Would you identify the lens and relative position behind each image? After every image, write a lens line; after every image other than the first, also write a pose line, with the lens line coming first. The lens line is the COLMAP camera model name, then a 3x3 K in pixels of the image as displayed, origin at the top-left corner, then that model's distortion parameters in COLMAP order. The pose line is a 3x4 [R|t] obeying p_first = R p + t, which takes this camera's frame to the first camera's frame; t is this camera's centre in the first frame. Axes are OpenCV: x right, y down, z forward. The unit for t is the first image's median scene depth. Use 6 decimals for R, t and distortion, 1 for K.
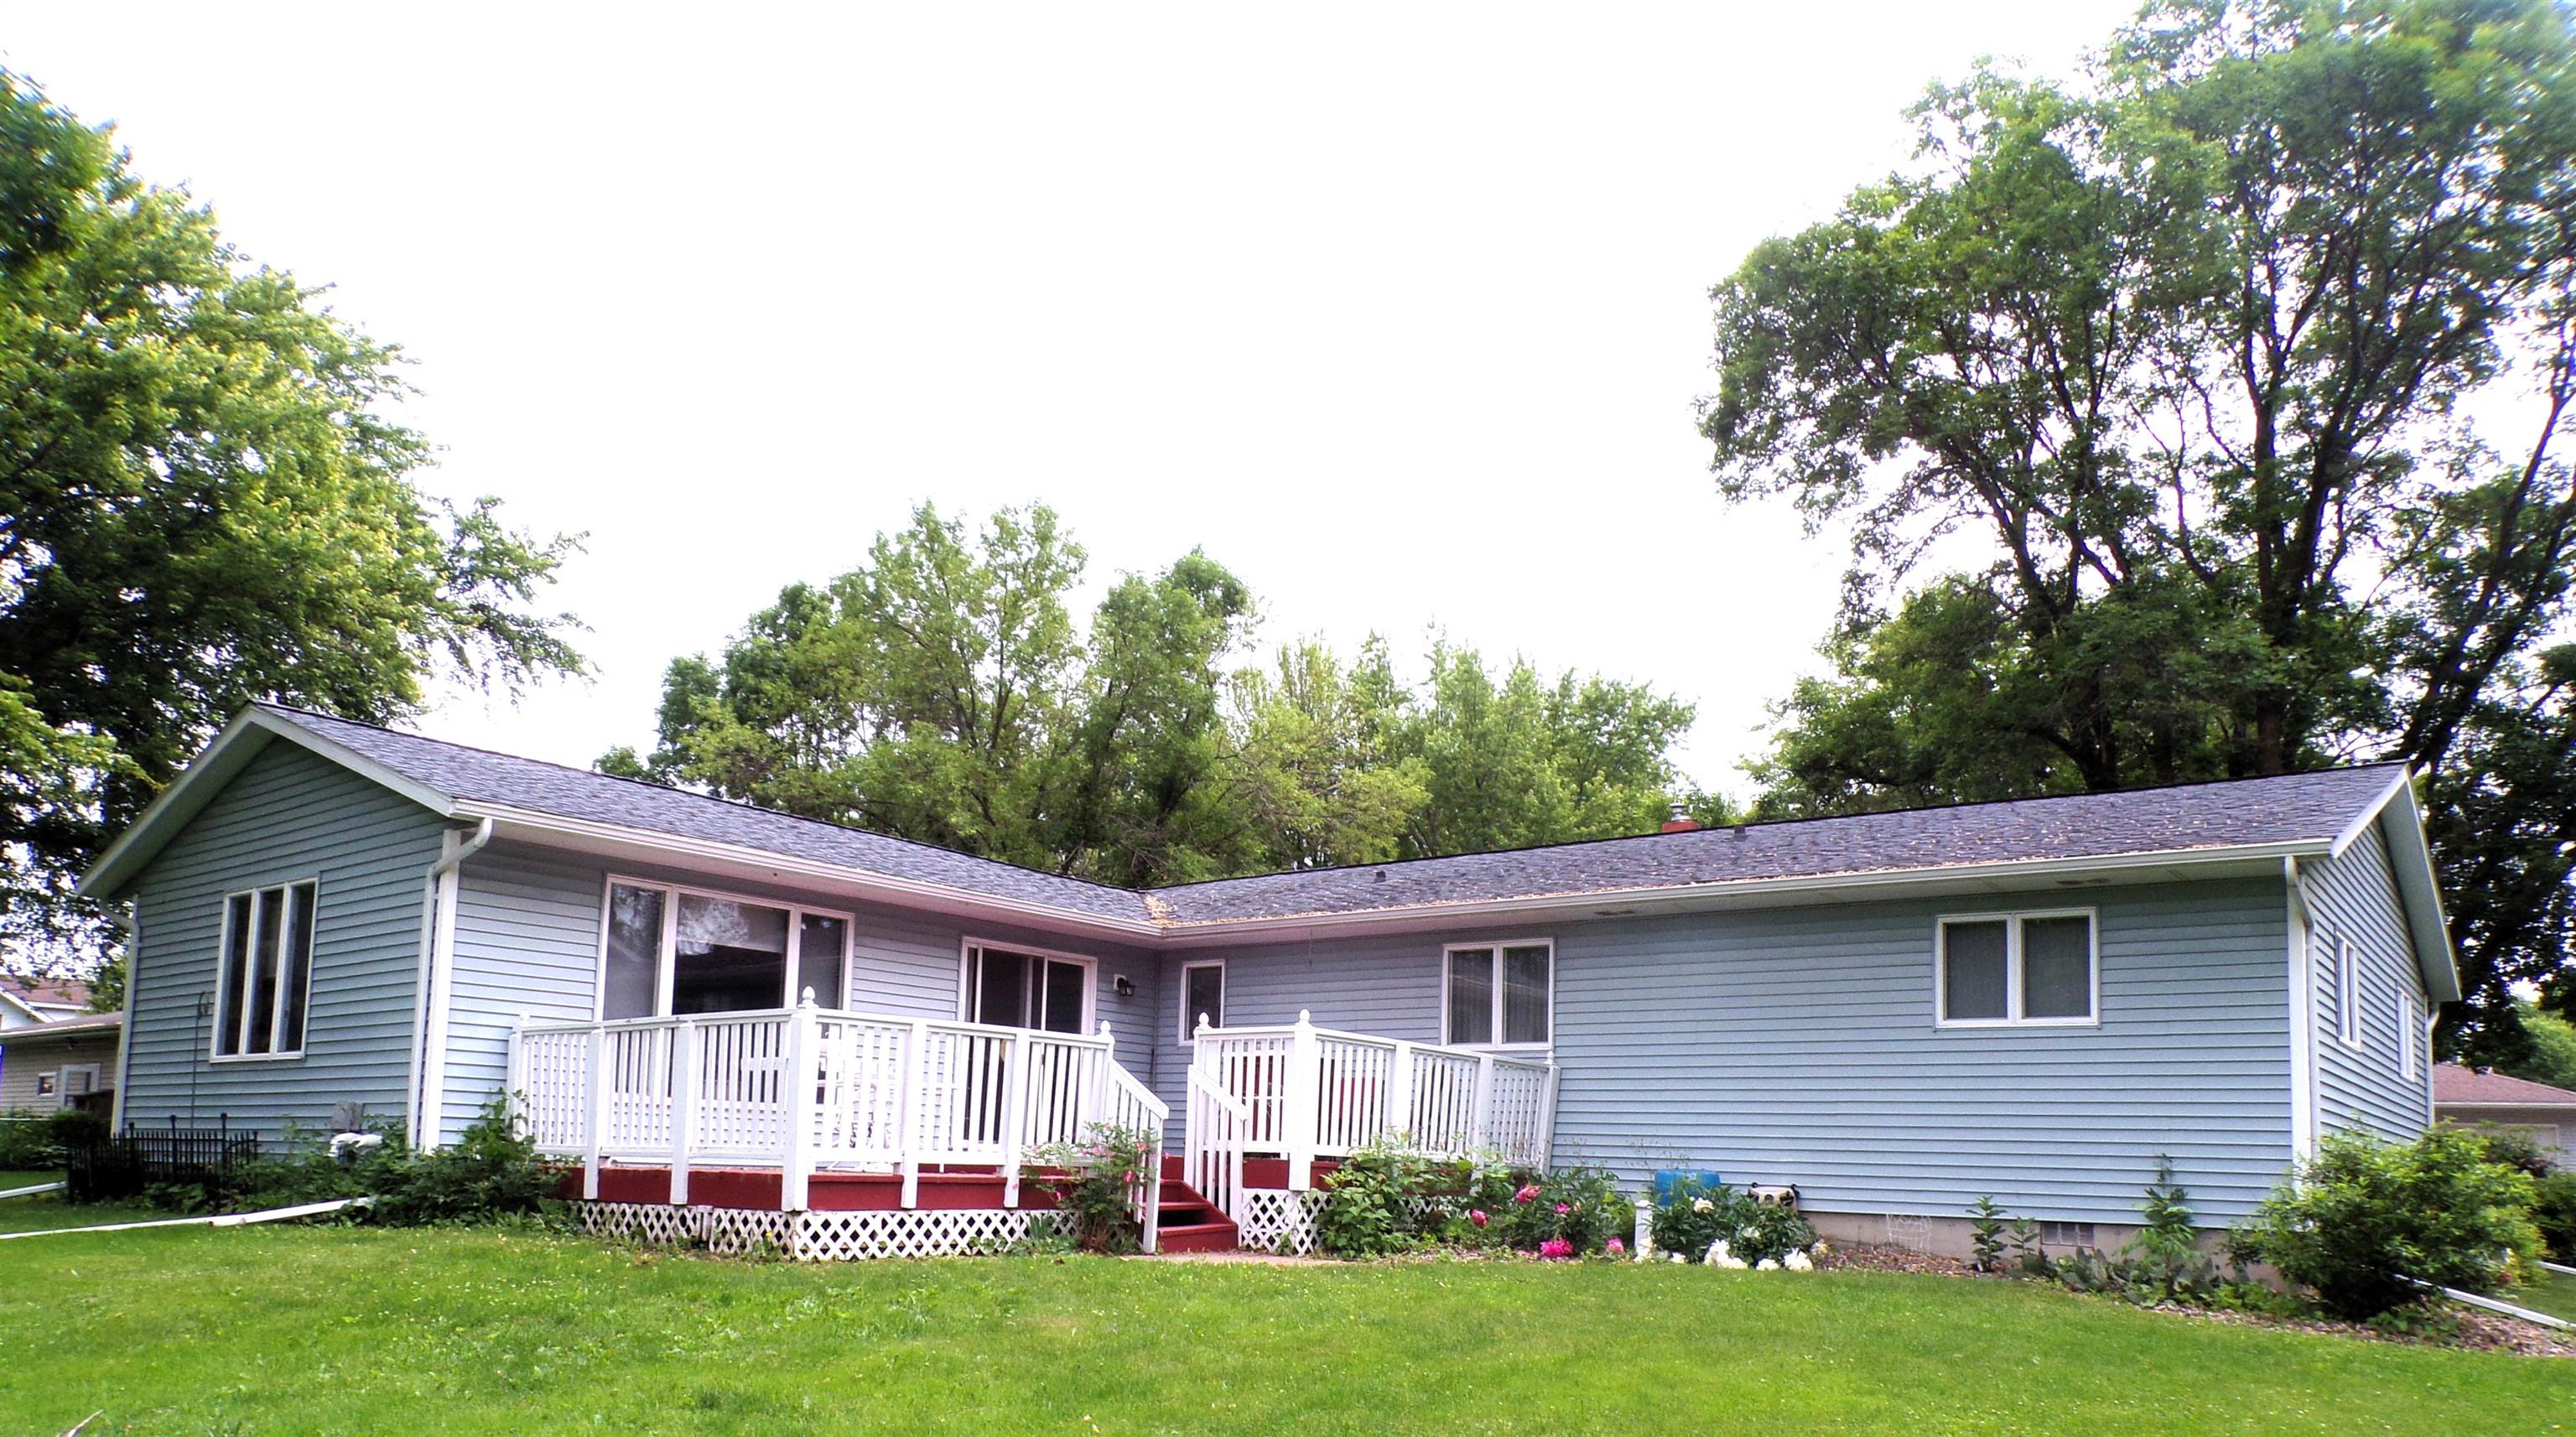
lens RADIAL K [[1628.9, 0, 1288.0], [0, 1628.9, 718.5], [0, 0, 1]] dist [0.004241, -0.003296]
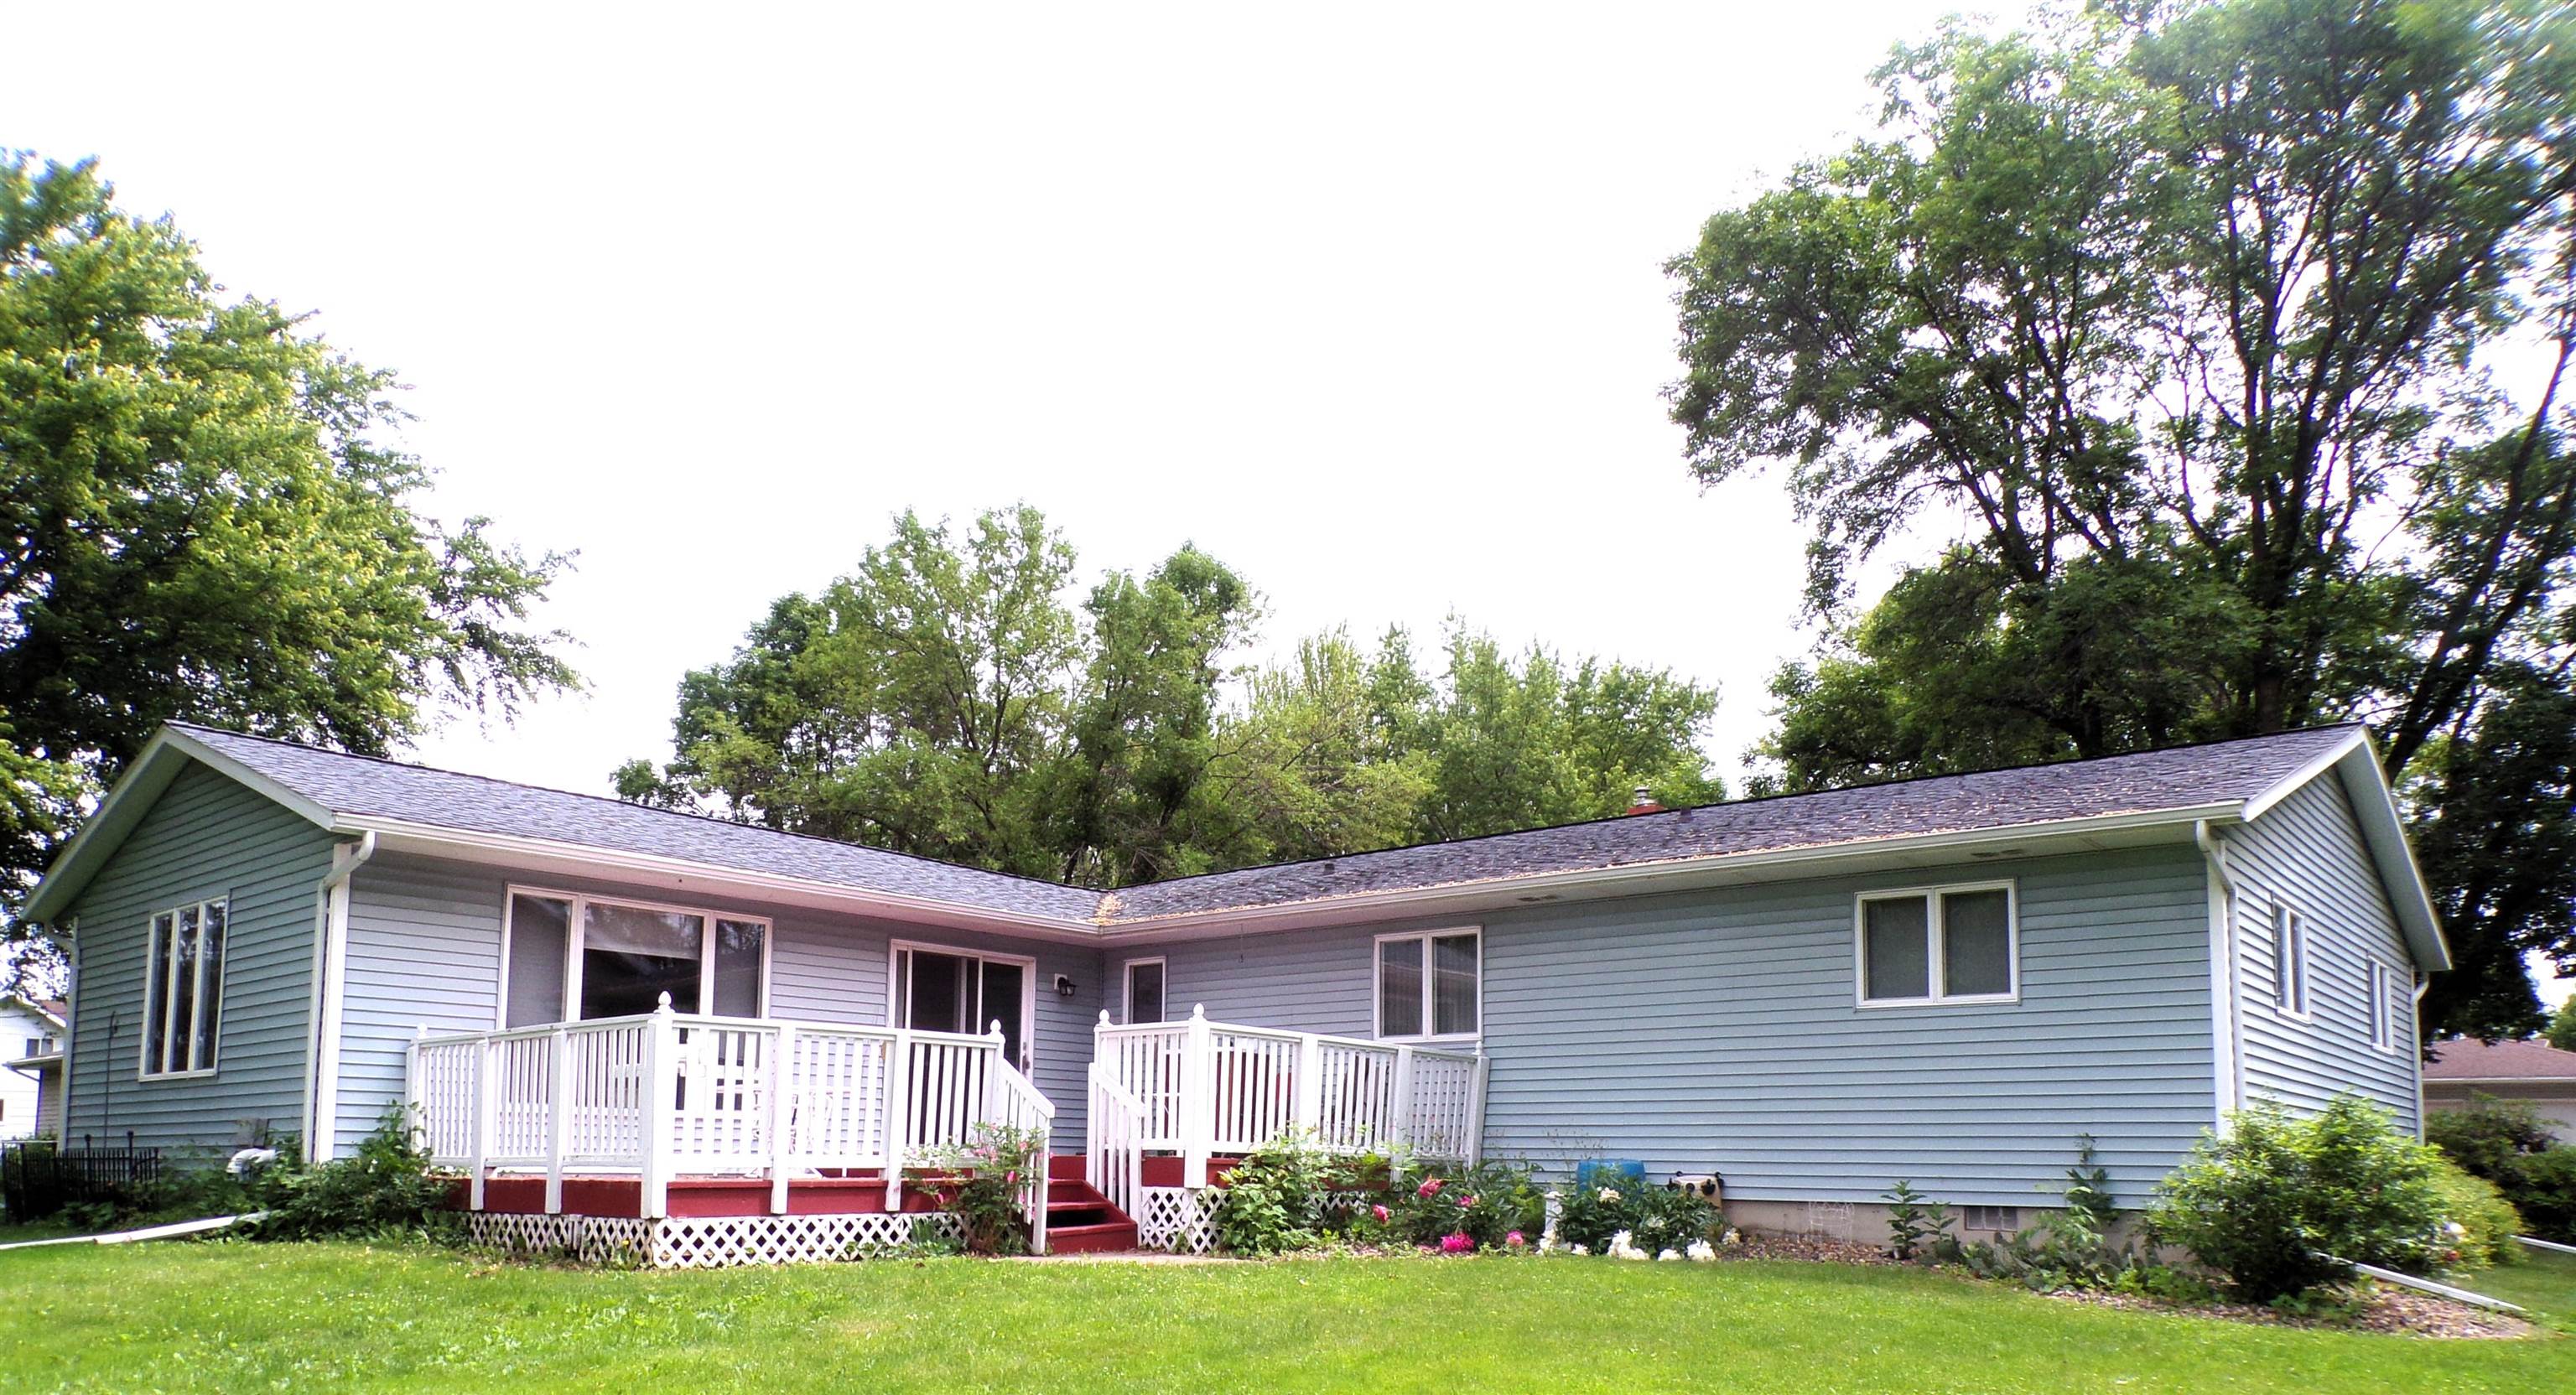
lens RADIAL K [[1630.5, 0, 1276.2], [0, 1630.5, 717.7], [0, 0, 1]] dist [0.003118, 0.002374]
pose [[0.999057, -0.028106, -0.033078, 0.077405], [0.028106, 0.999605, -0.000471, 0.006570], [0.033078, -0.000459, 0.999453, 0.015749]]
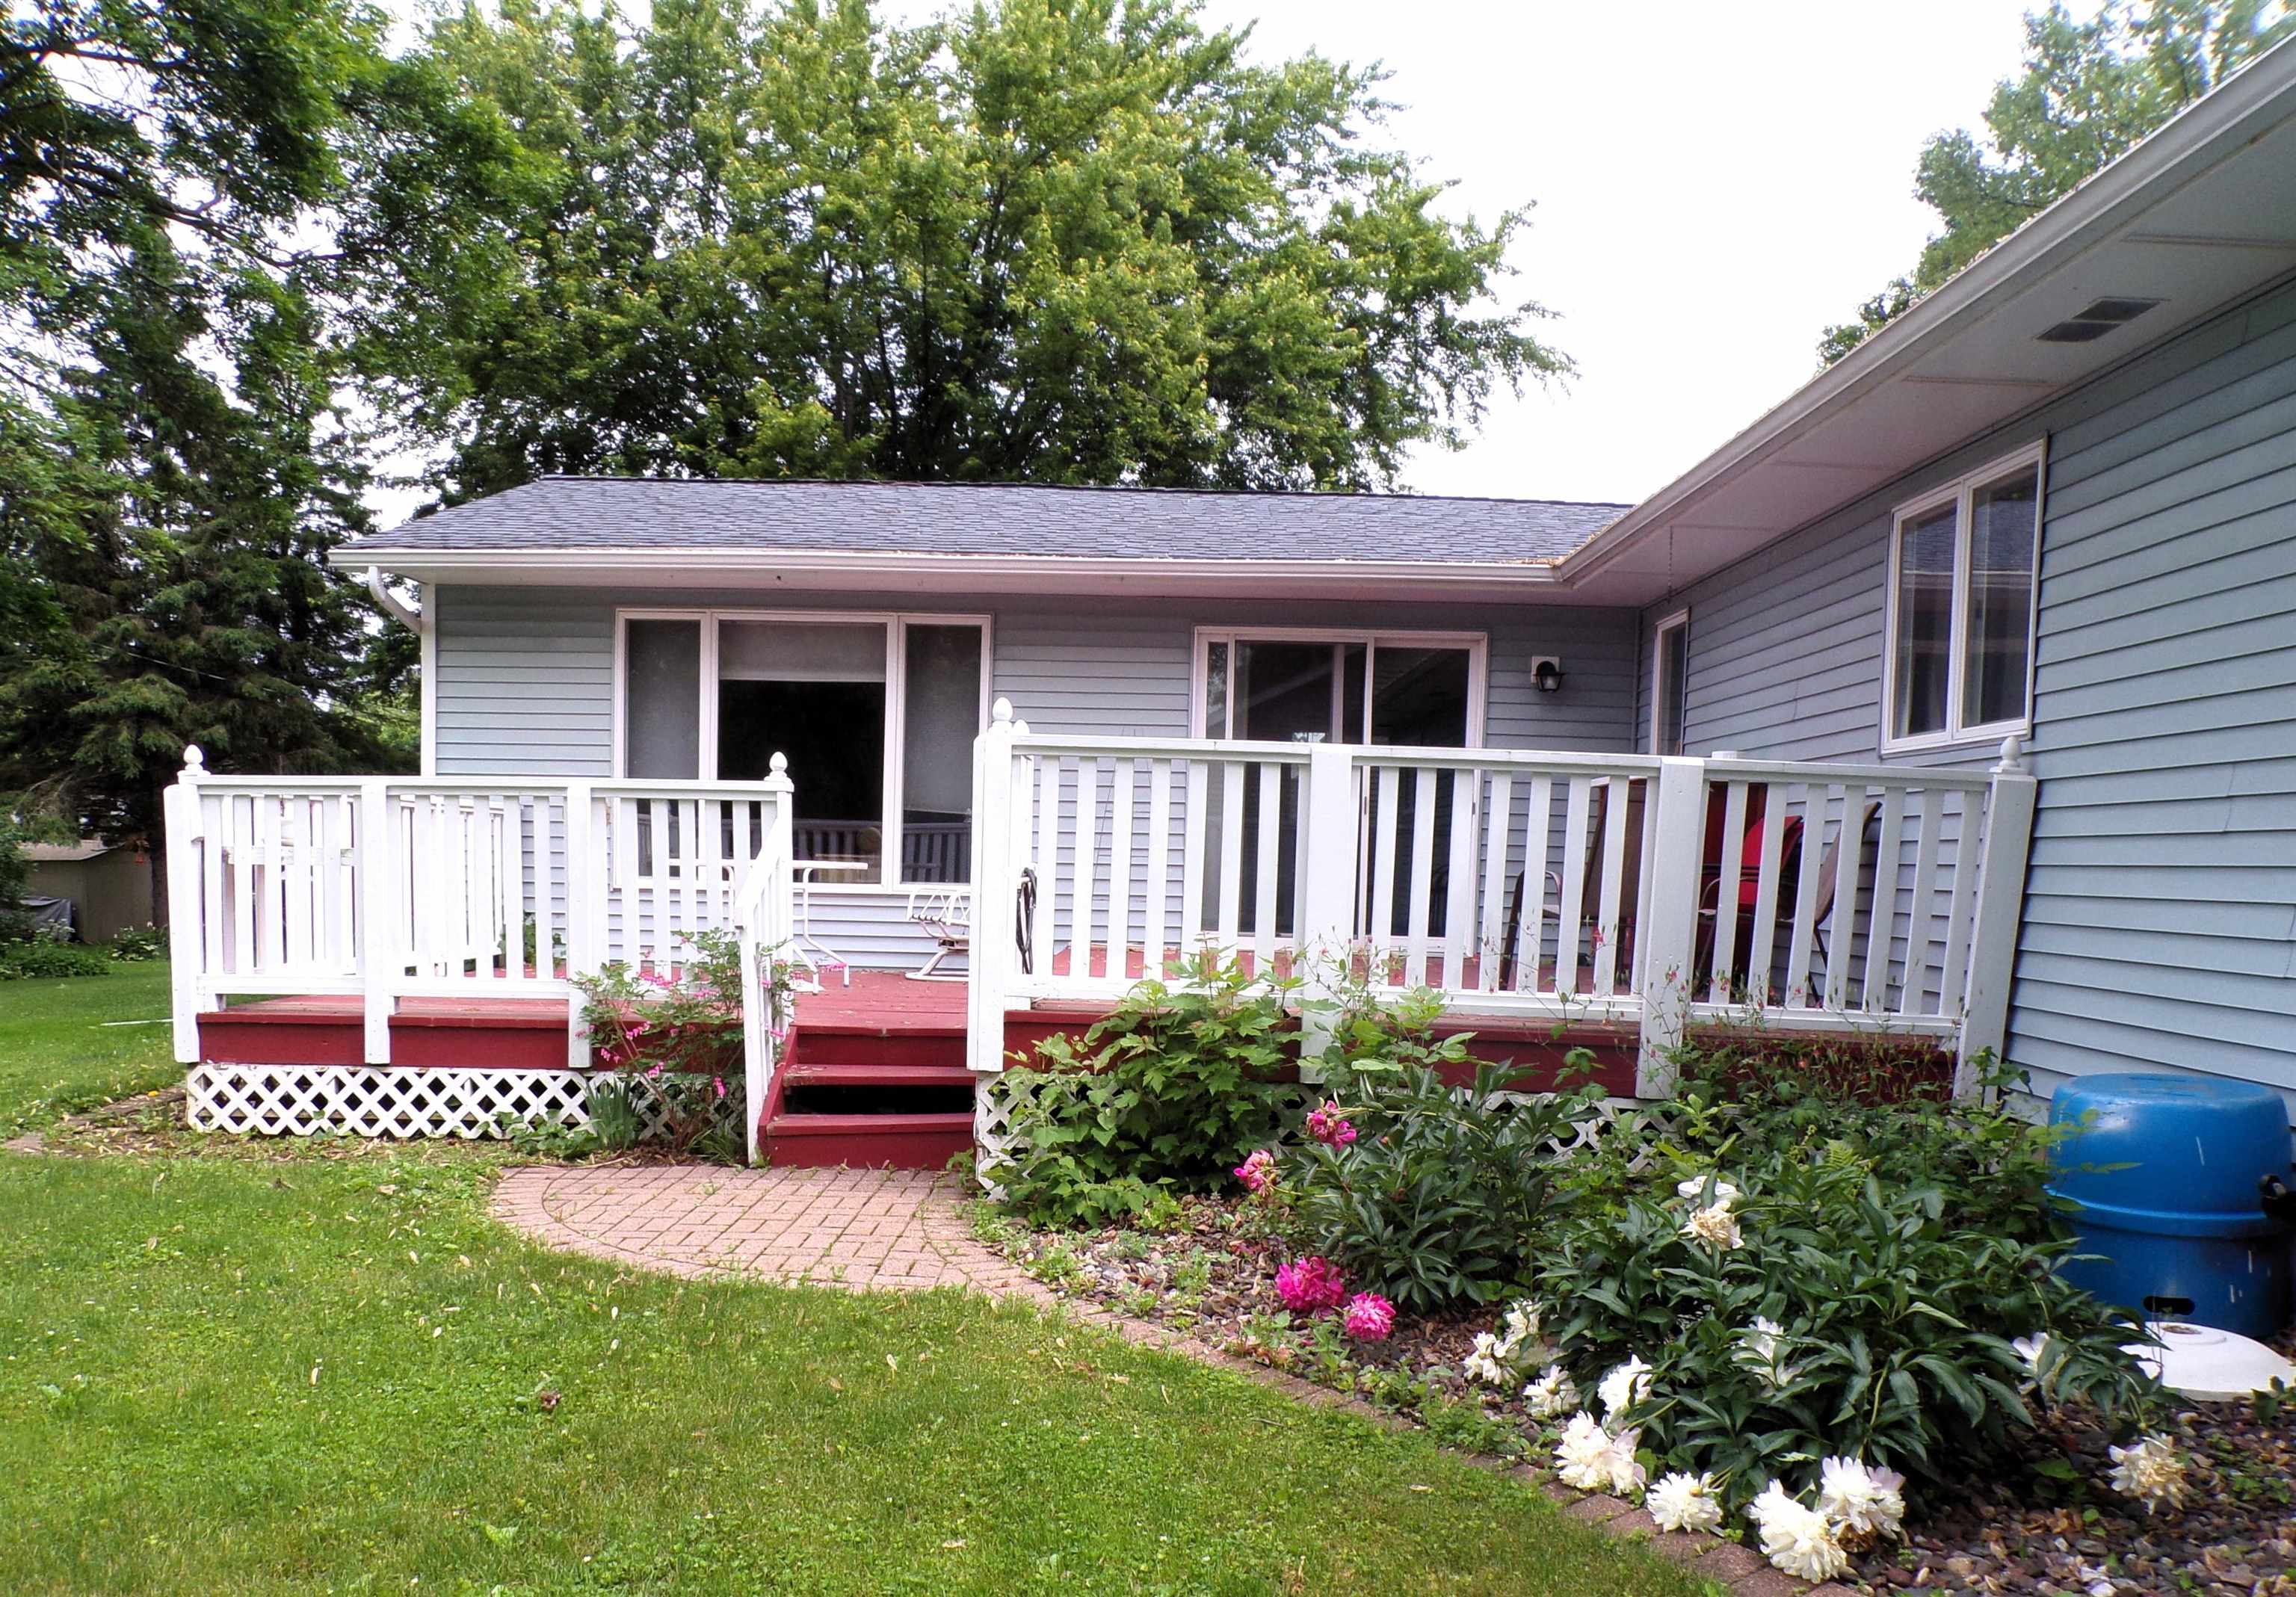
lens RADIAL K [[1711.4, 0, 1148.0], [0, 1711.4, 798.5], [0, 0, 1]] dist [0.011244, 0.004026]
pose [[0.616583, -0.042627, -0.786135, 0.354337], [0.205426, 0.972653, 0.108379, 0.132296], [0.760017, -0.228317, 0.608478, 0.596164]]
